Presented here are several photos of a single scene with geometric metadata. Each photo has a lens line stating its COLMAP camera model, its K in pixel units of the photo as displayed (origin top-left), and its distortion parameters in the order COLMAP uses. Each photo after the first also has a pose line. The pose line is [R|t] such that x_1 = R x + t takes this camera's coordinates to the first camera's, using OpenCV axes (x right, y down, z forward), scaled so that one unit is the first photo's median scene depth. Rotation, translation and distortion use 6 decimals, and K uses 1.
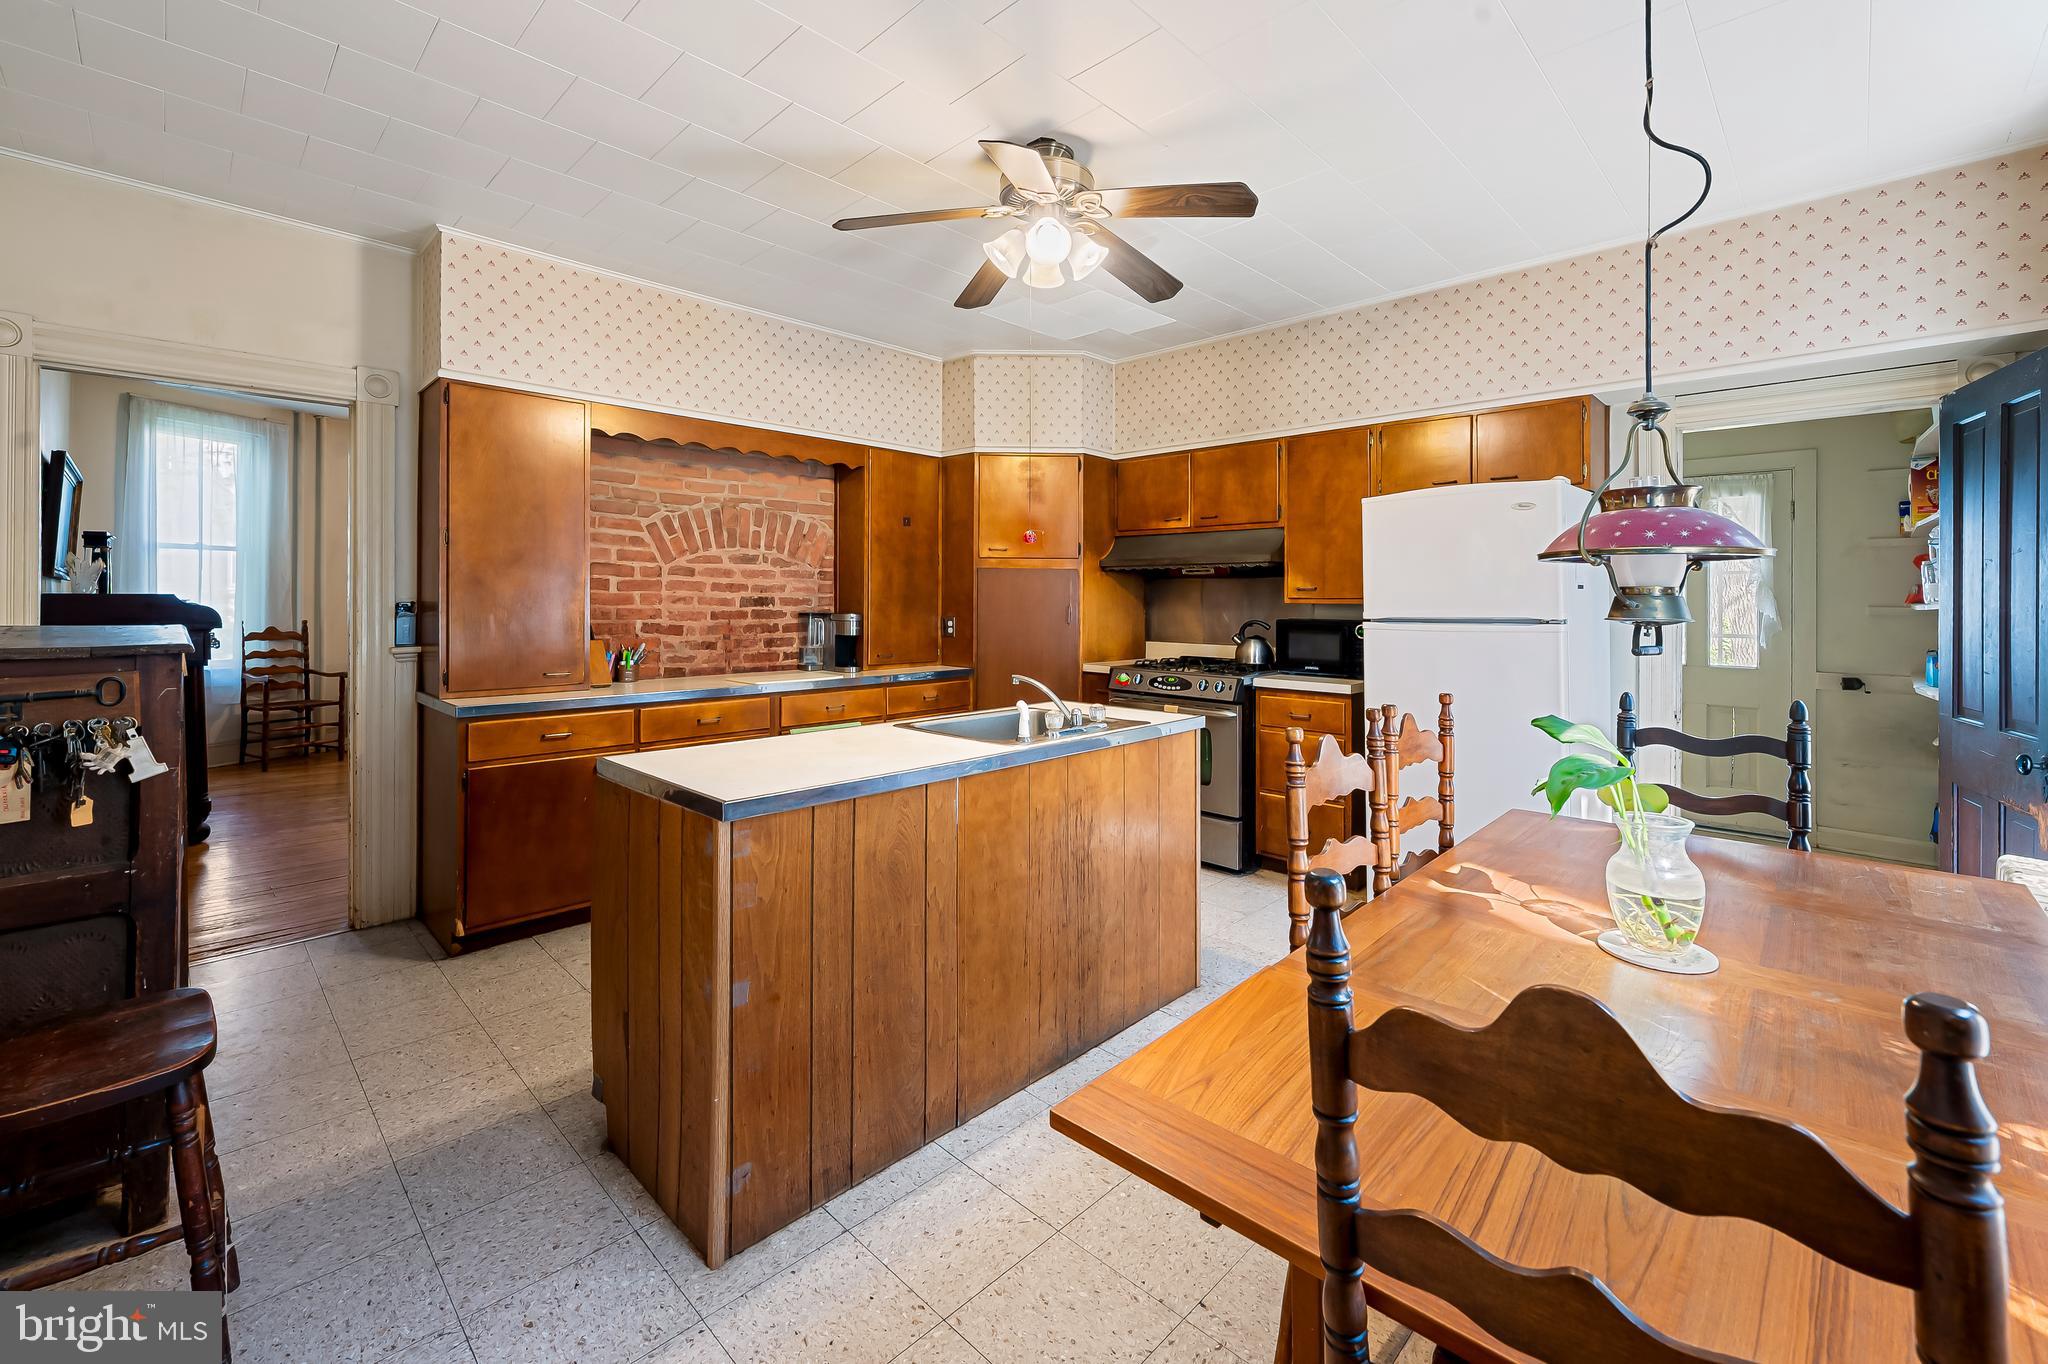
lens RADIAL K [[847.6, 0, 1017.4], [0, 847.6, 592.1], [0, 0, 1]] dist [-0.001442, -0.000159]
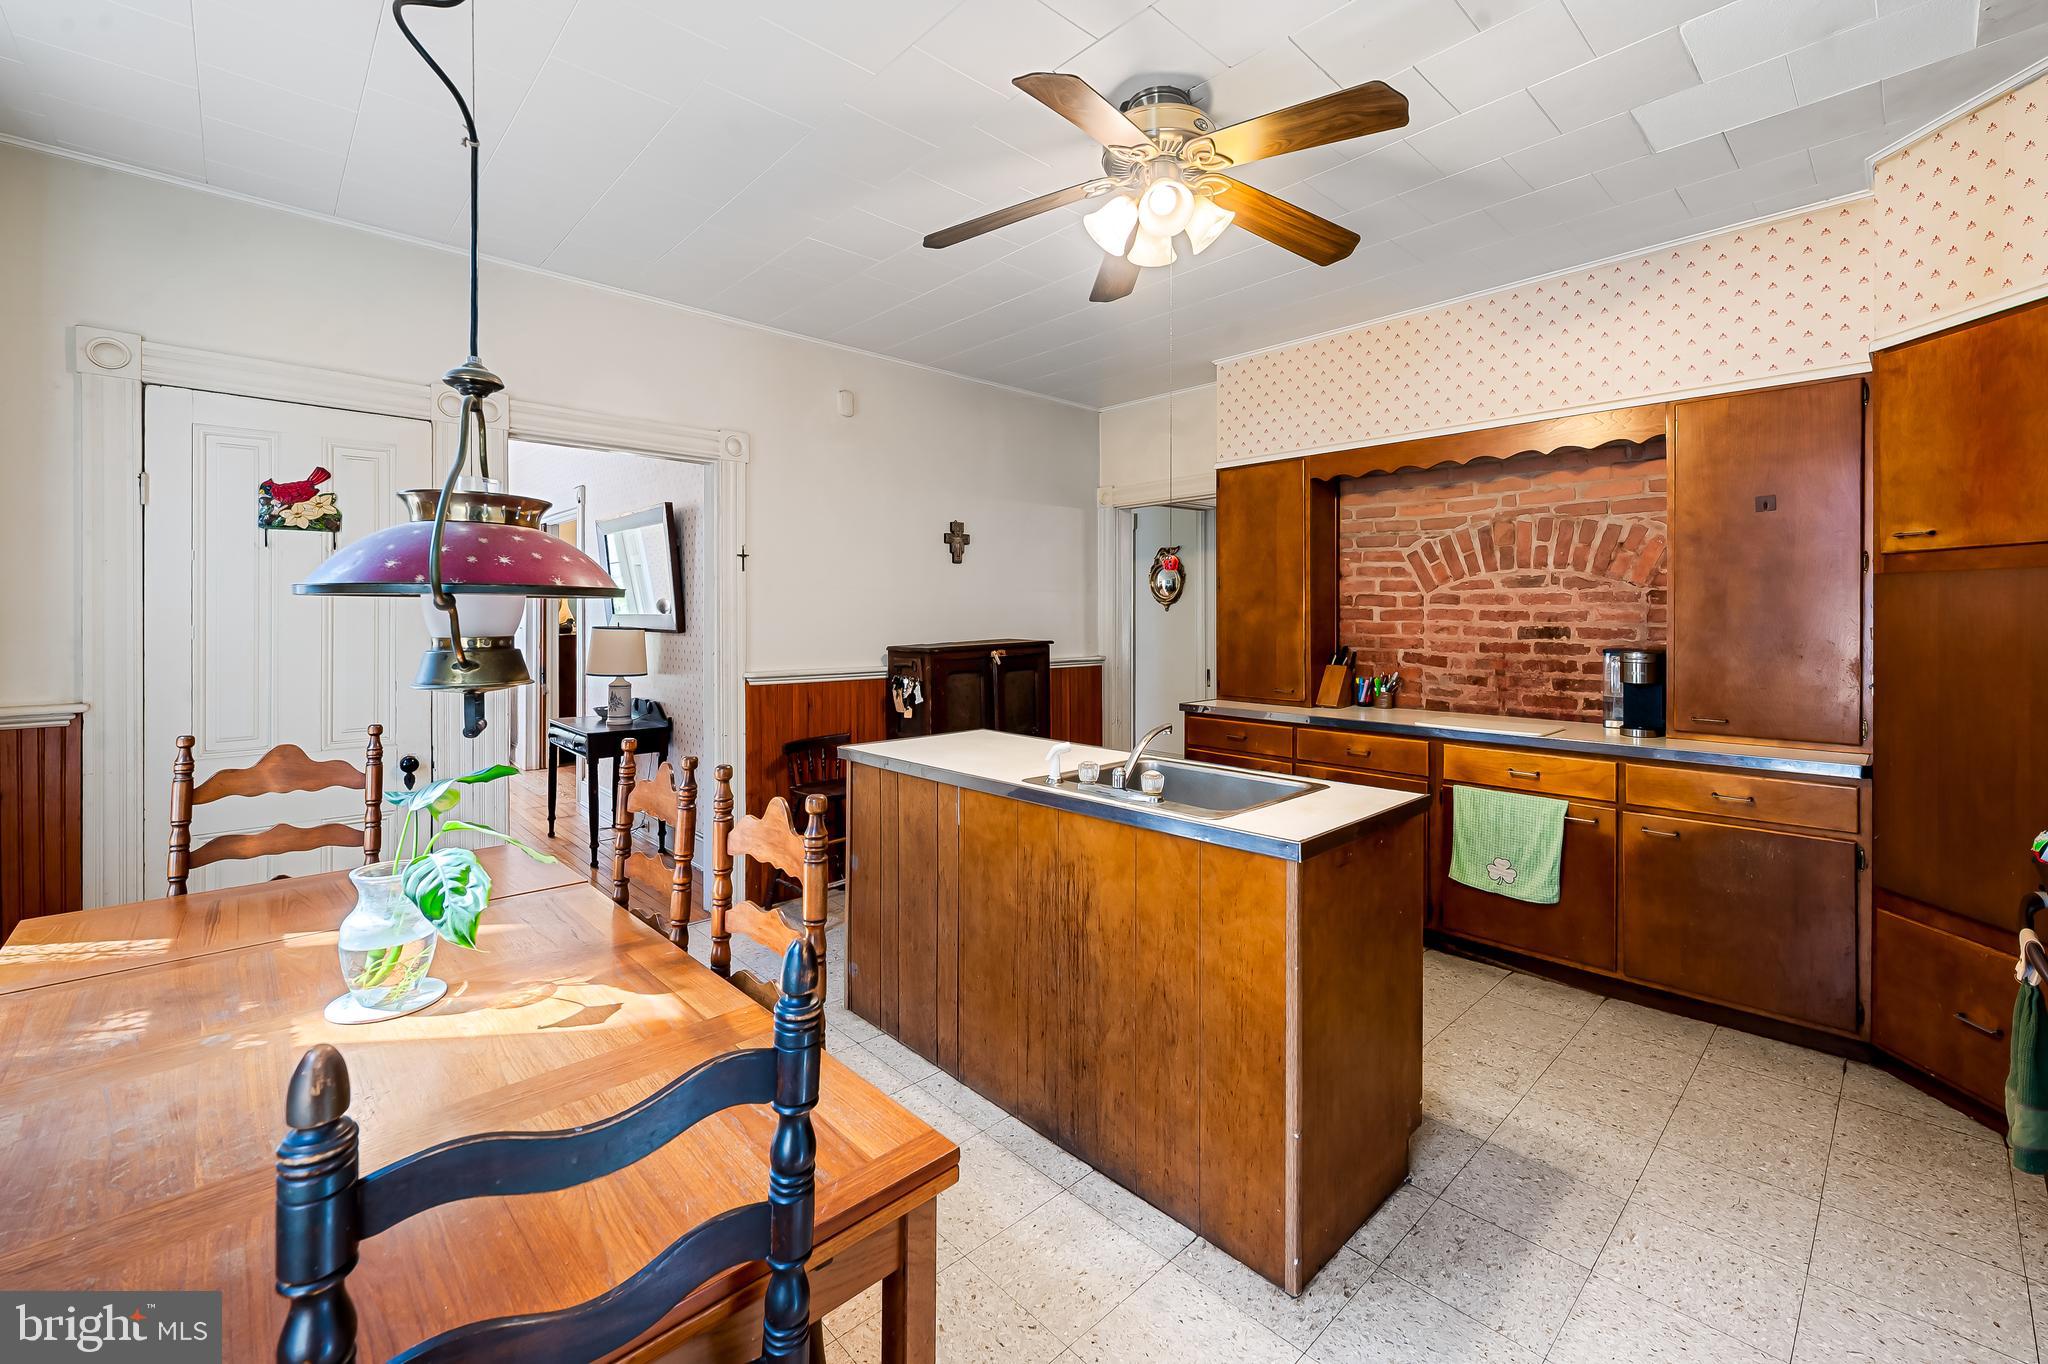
lens RADIAL K [[847.6, 0, 1046.6], [0, 847.6, 615.3], [0, 0, 1]] dist [-0.001442, -0.000159]
pose [[-0.029424, -0.003659, -0.999560, 0.550605], [0.009091, 0.999951, -0.003928, -0.007047], [0.999526, -0.009203, -0.029389, 0.575442]]
